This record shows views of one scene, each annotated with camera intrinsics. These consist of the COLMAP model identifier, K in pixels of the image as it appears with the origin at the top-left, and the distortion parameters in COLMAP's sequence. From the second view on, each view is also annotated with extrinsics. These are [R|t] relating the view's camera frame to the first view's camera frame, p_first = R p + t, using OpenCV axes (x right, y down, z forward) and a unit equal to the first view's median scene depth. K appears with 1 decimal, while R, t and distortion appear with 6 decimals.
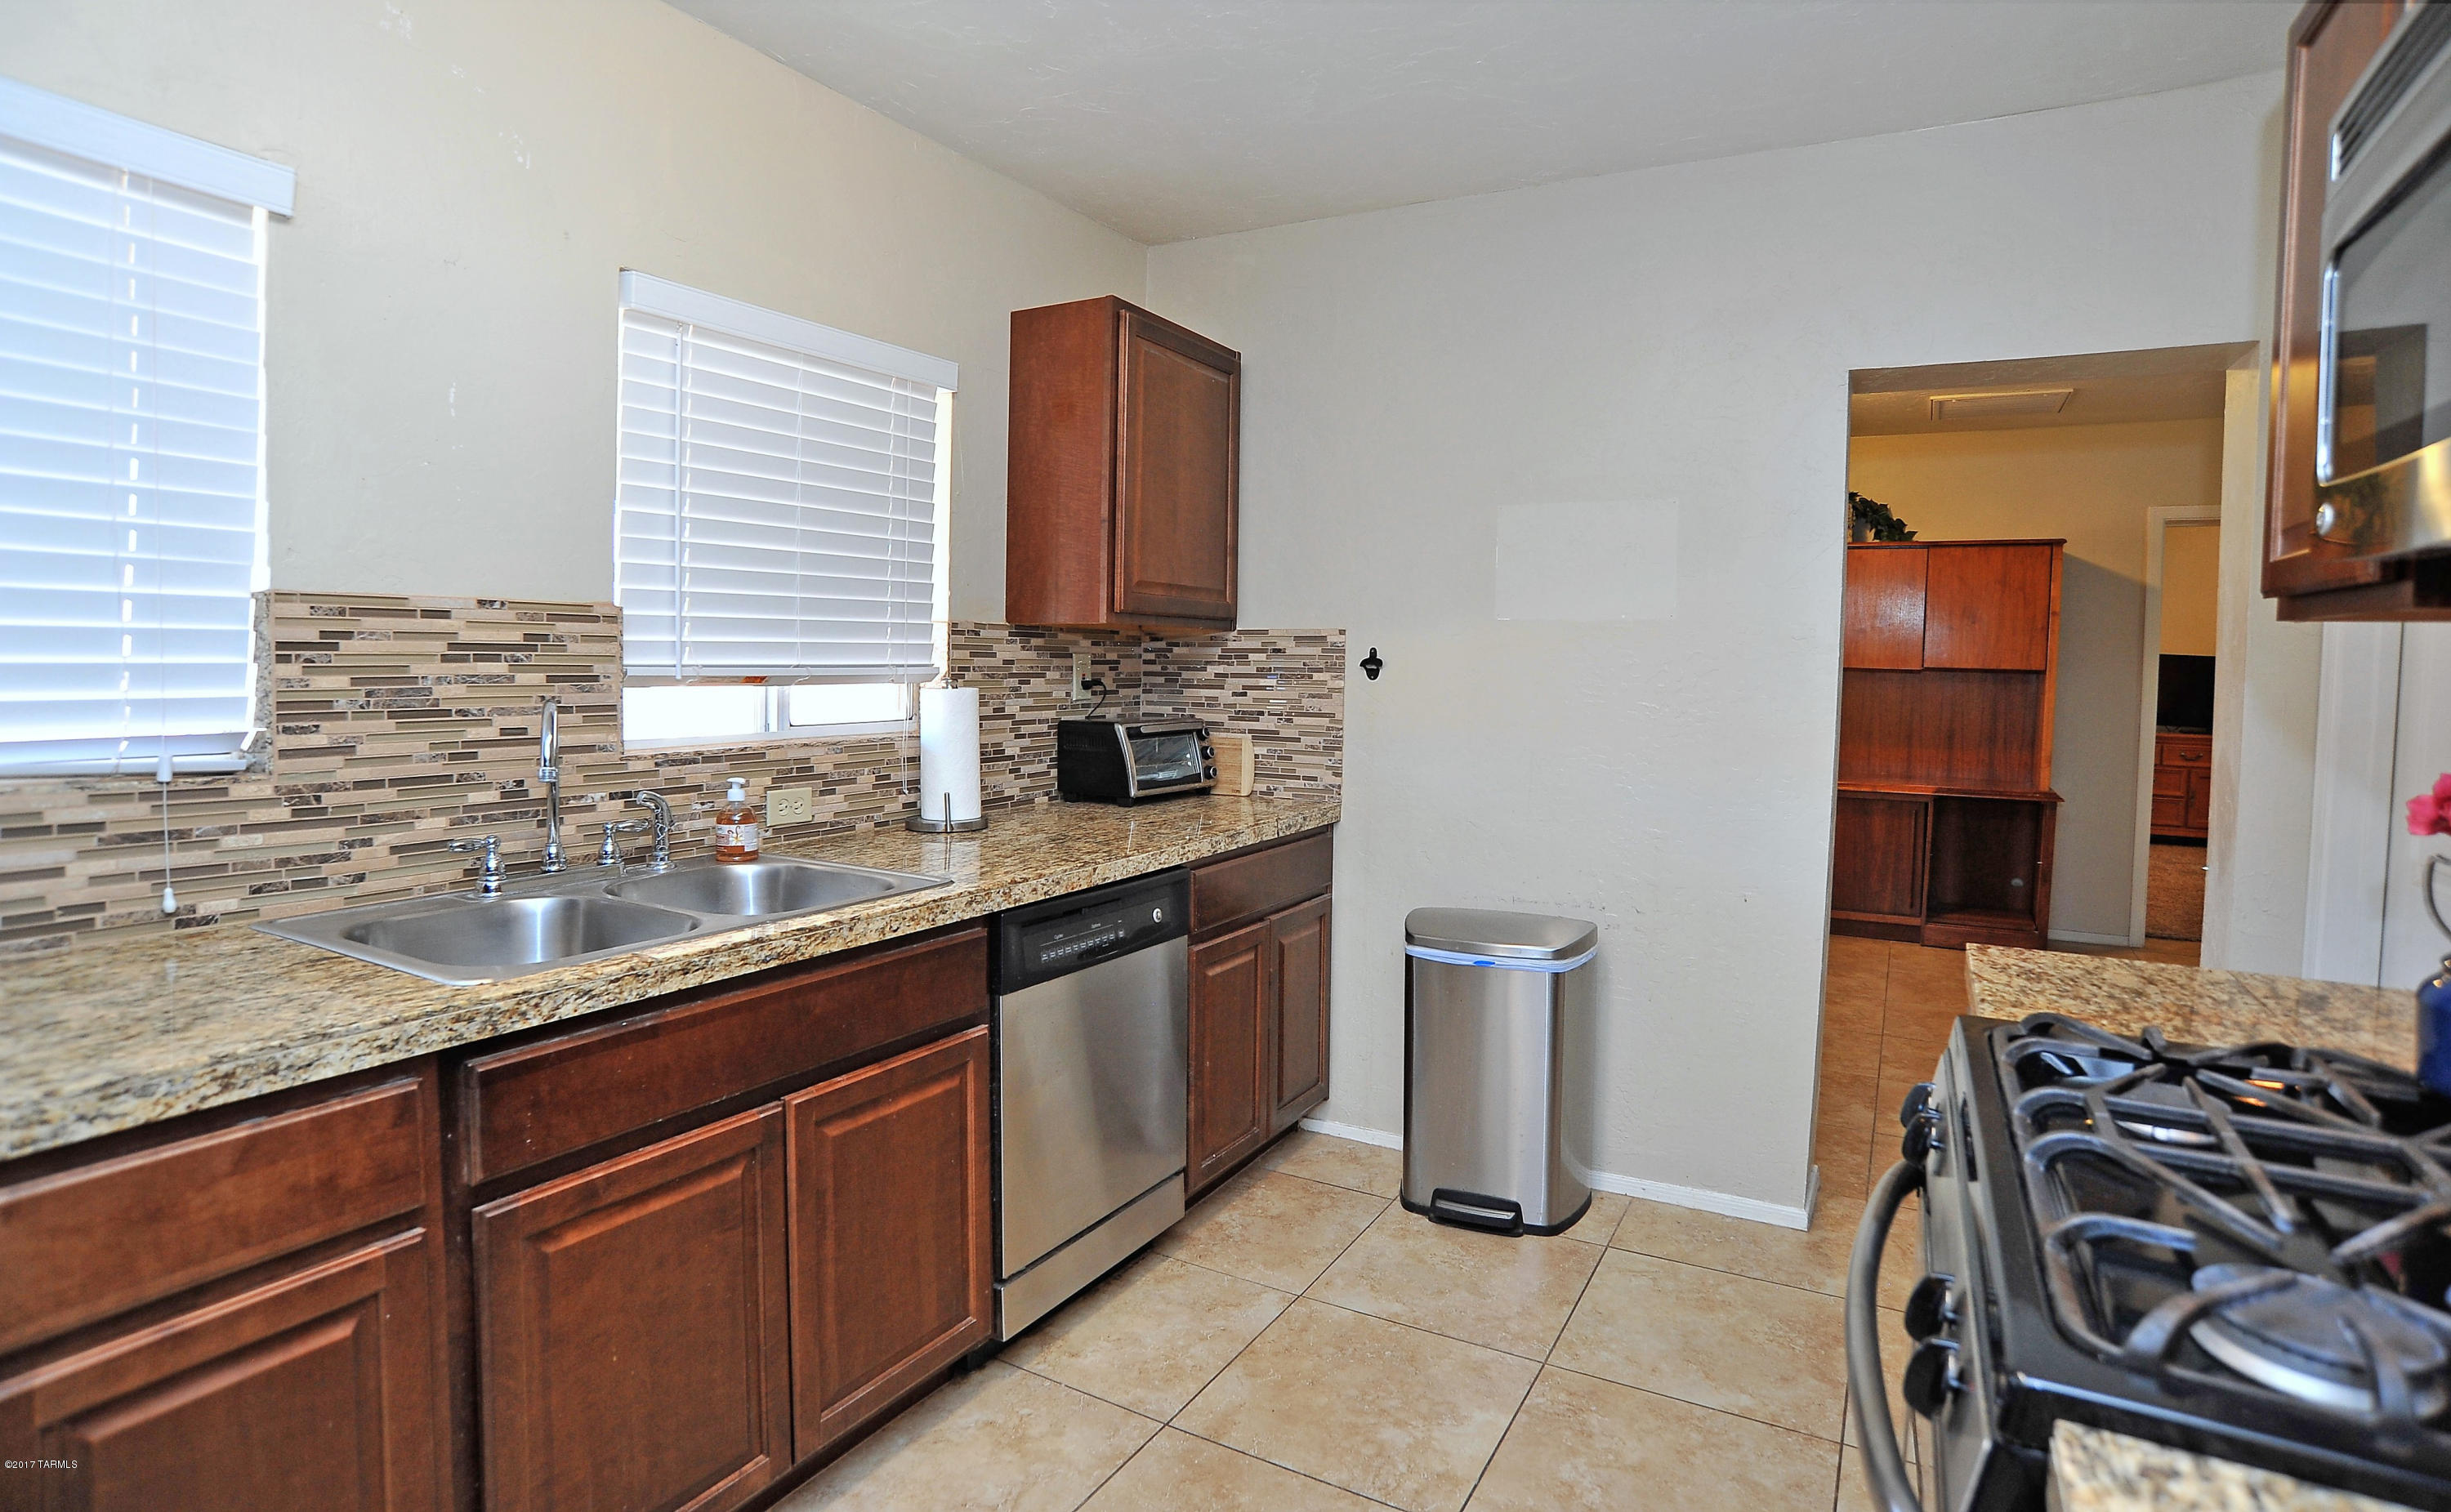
lens RADIAL K [[1250.3, 0, 1225.5], [0, 1250.3, 756.0], [0, 0, 1]] dist [-0.104897, 0.051622]
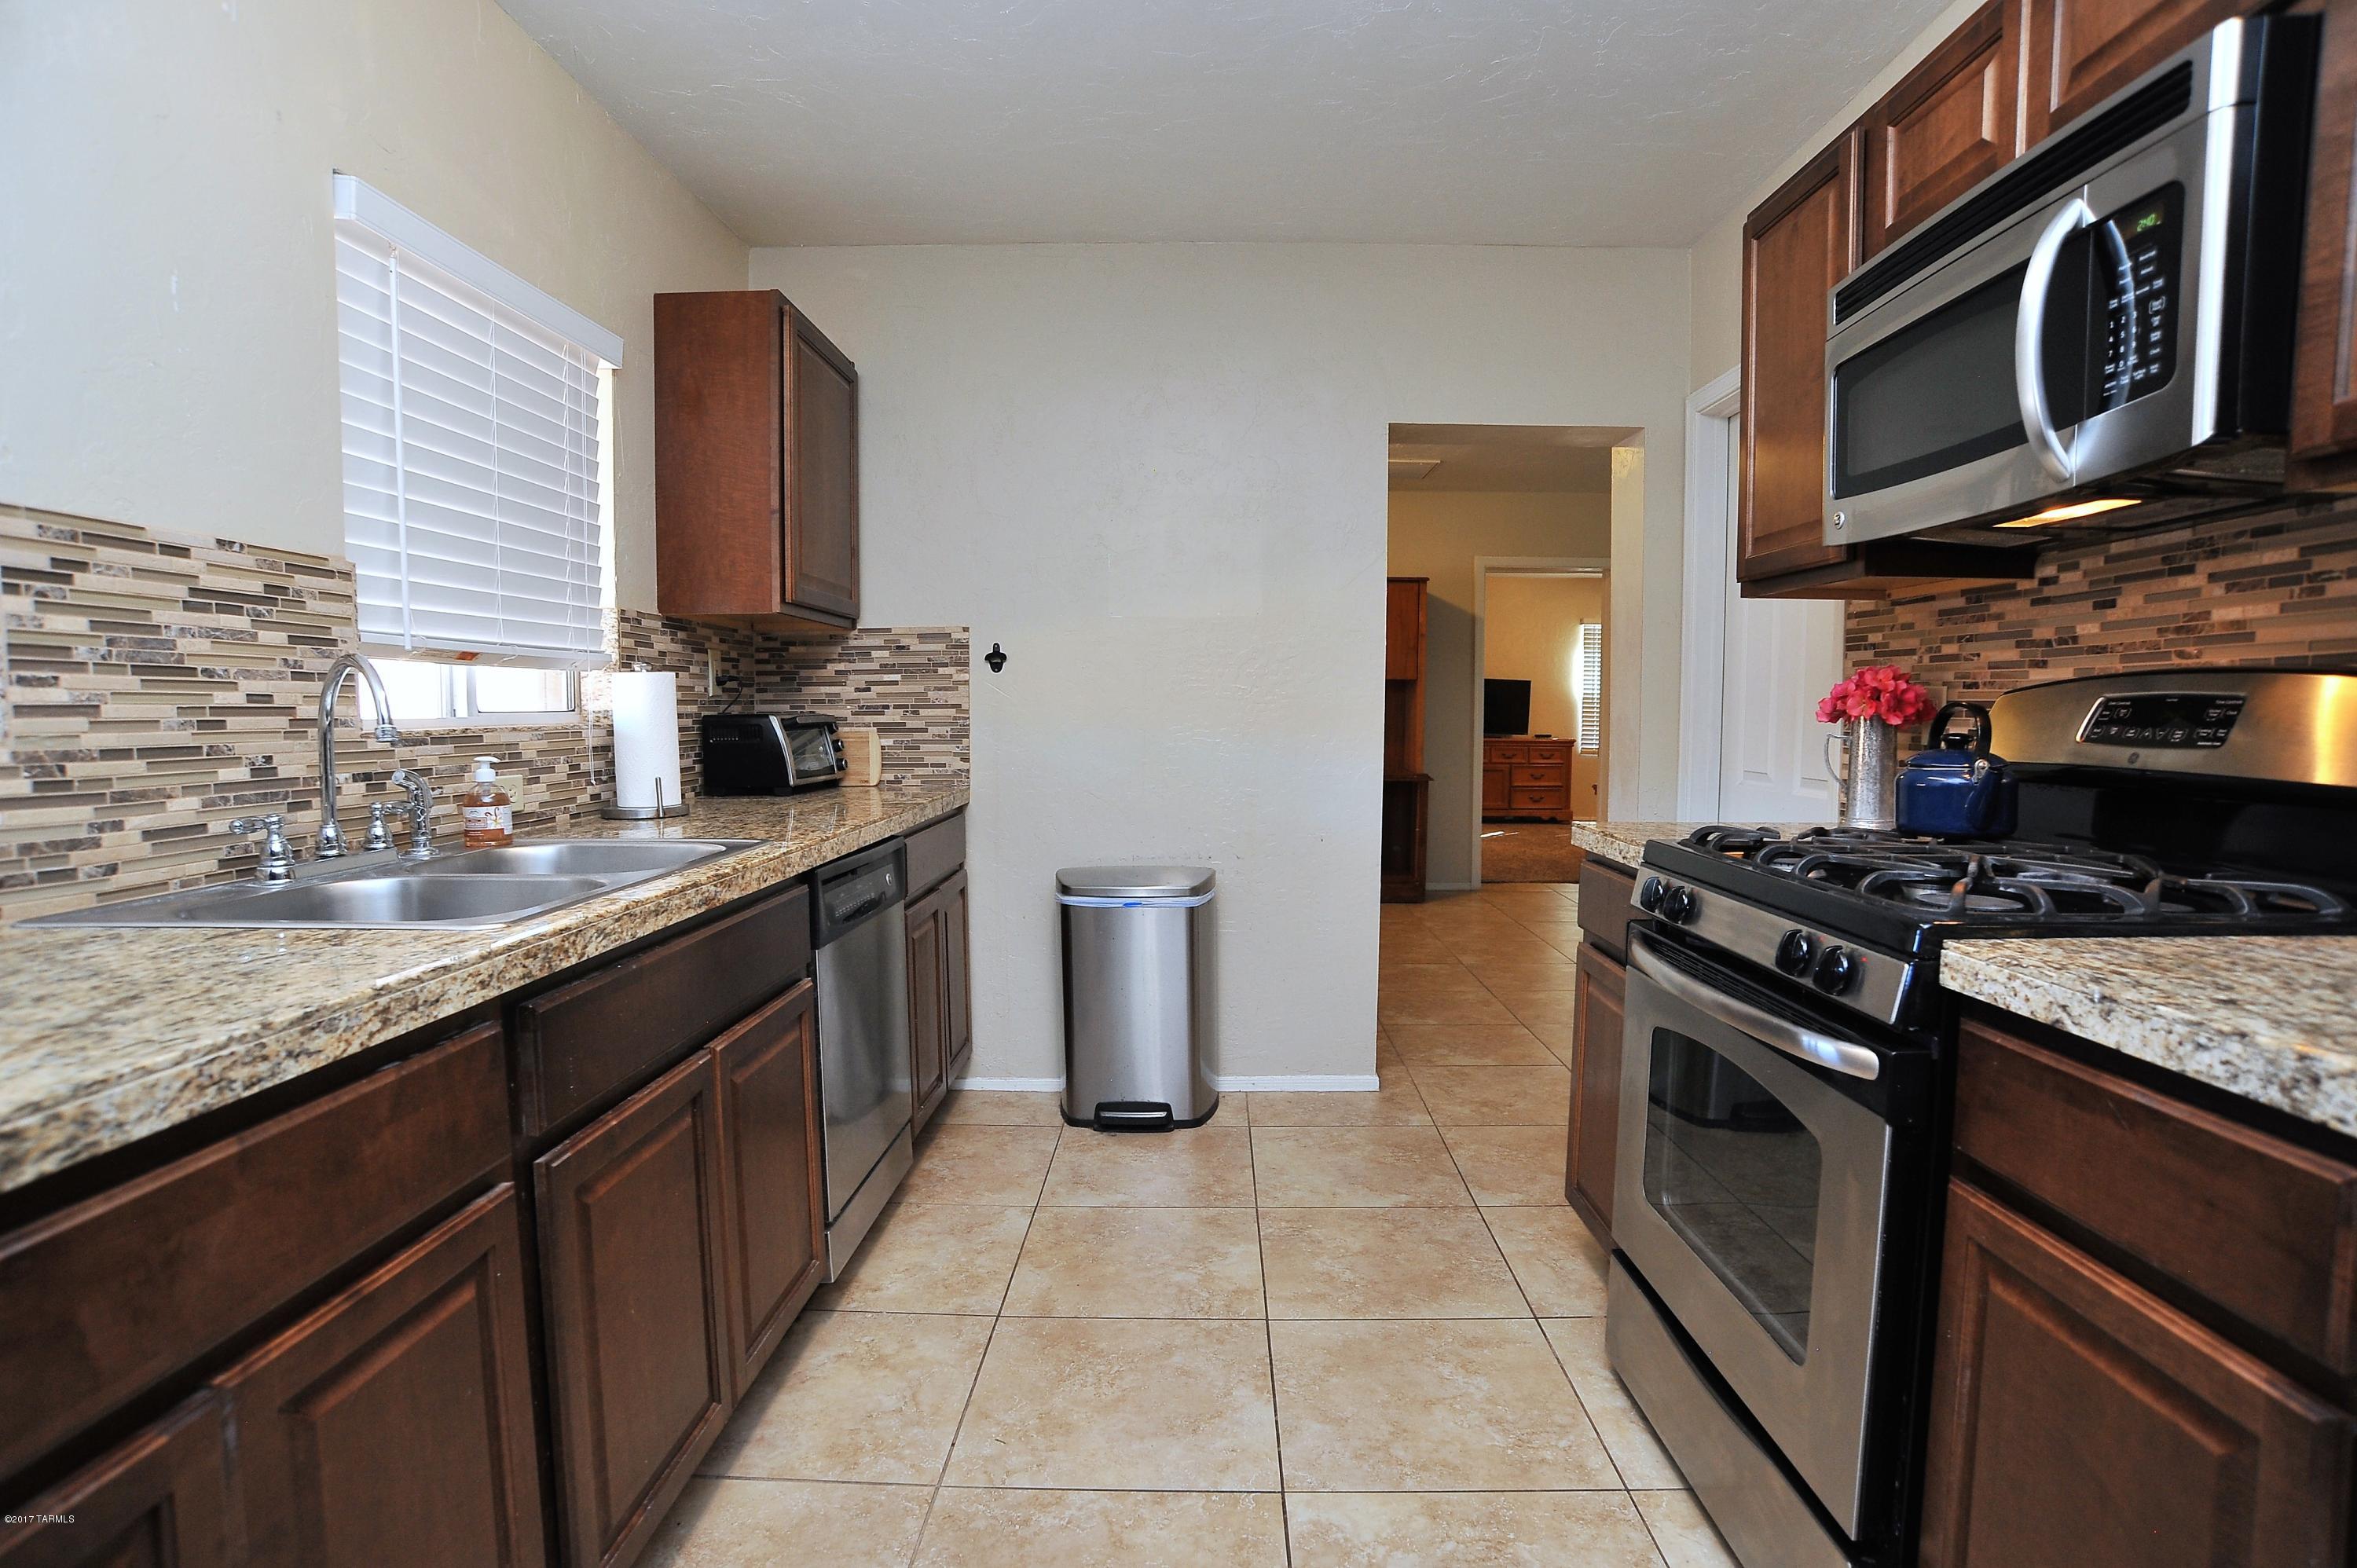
lens RADIAL K [[1198.7, 0, 1187.3], [0, 1198.7, 840.3], [0, 0, 1]] dist [-0.086731, 0.037545]
pose [[0.875825, -0.067789, 0.477844, -0.353787], [0.051072, 0.997545, 0.047908, 0.064405], [-0.479918, -0.017554, 0.877138, -0.024064]]
